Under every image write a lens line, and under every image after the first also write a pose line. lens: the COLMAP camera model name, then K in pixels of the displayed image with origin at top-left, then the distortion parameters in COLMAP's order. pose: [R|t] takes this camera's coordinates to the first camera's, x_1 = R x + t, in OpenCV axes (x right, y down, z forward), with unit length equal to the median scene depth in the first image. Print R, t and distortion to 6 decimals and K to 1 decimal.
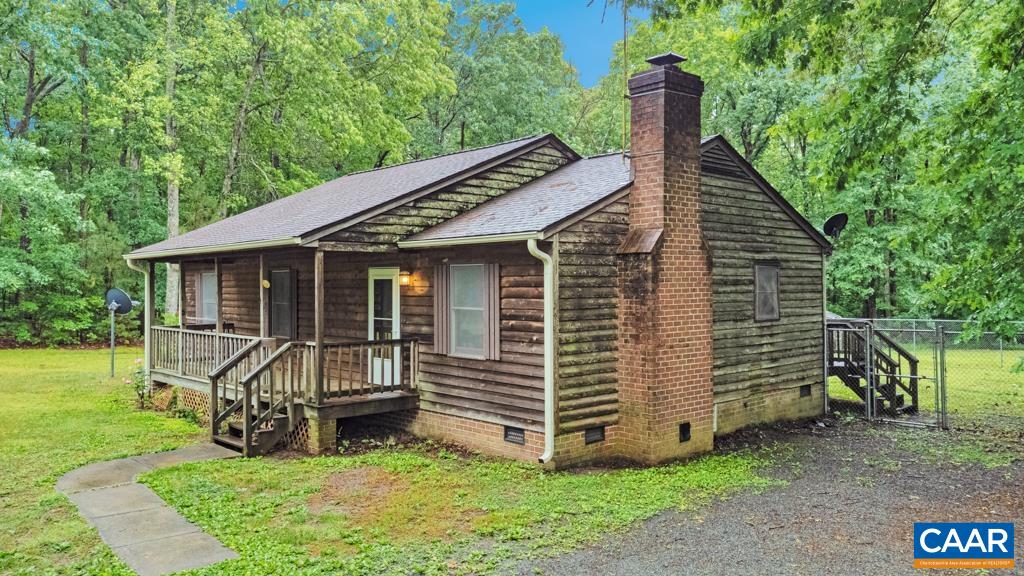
lens RADIAL K [[755.5, 0, 517.0], [0, 755.5, 284.6], [0, 0, 1]] dist [0.046027, 0.008660]
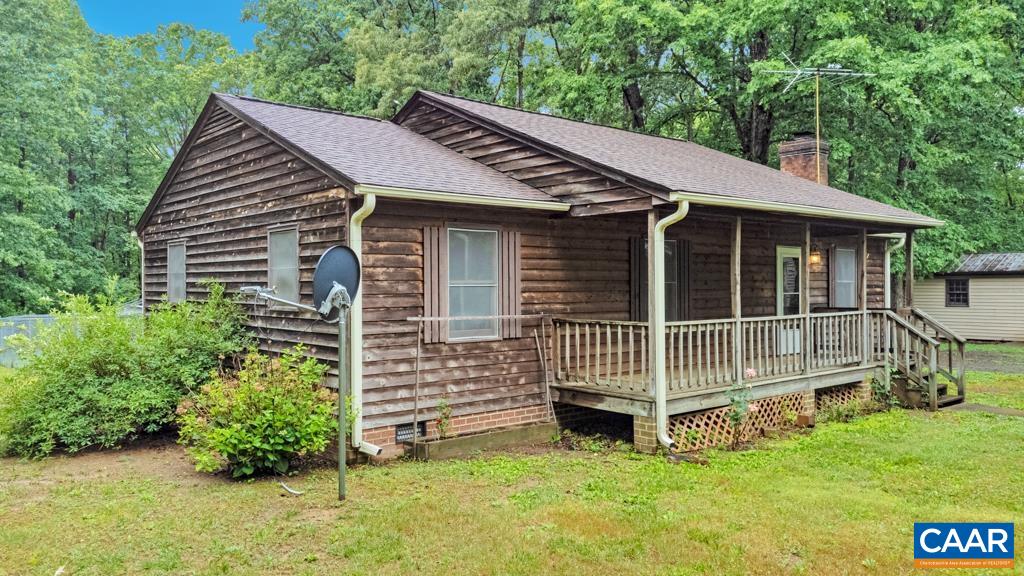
lens RADIAL K [[755.5, 0, 517.0], [0, 755.5, 284.6], [0, 0, 1]] dist [0.046027, 0.008660]
pose [[0.050152, 0.002286, 0.998739, -1.455162], [0.003071, 0.999992, -0.002443, 0.037925], [-0.998737, 0.003189, 0.050145, 1.497942]]
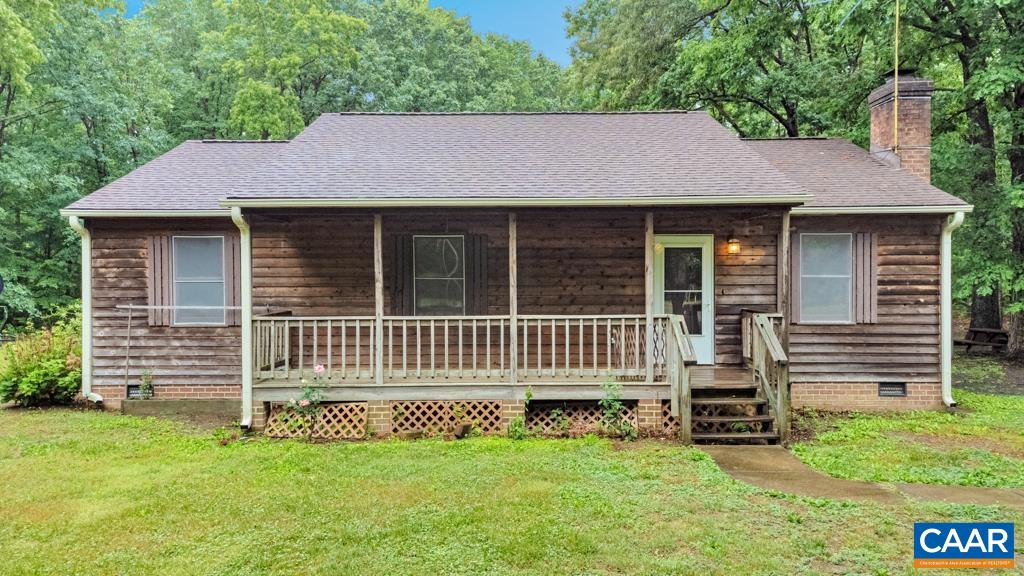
lens RADIAL K [[755.5, 0, 517.0], [0, 755.5, 284.6], [0, 0, 1]] dist [0.046027, 0.008660]
pose [[0.687885, -0.009060, 0.725763, -1.087615], [0.001034, 0.999933, 0.011503, 0.029943], [-0.725819, -0.007162, 0.687848, 0.577134]]
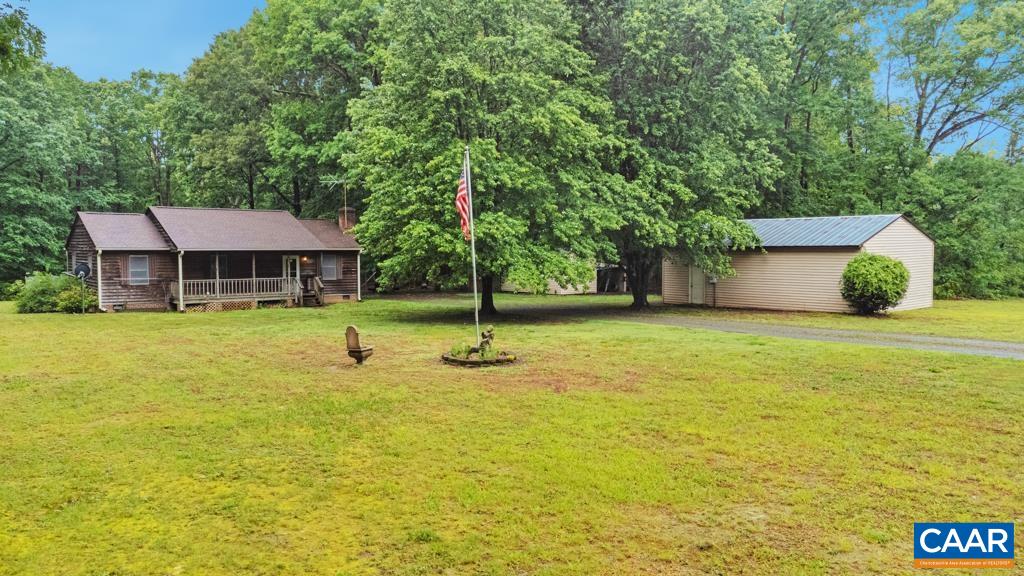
lens RADIAL K [[755.5, 0, 517.0], [0, 755.5, 284.6], [0, 0, 1]] dist [0.046027, 0.008660]
pose [[0.085566, -0.043265, 0.995393, -3.669942], [-0.003014, 0.999041, 0.043682, -0.047632], [-0.996328, -0.006738, 0.085354, -0.251936]]
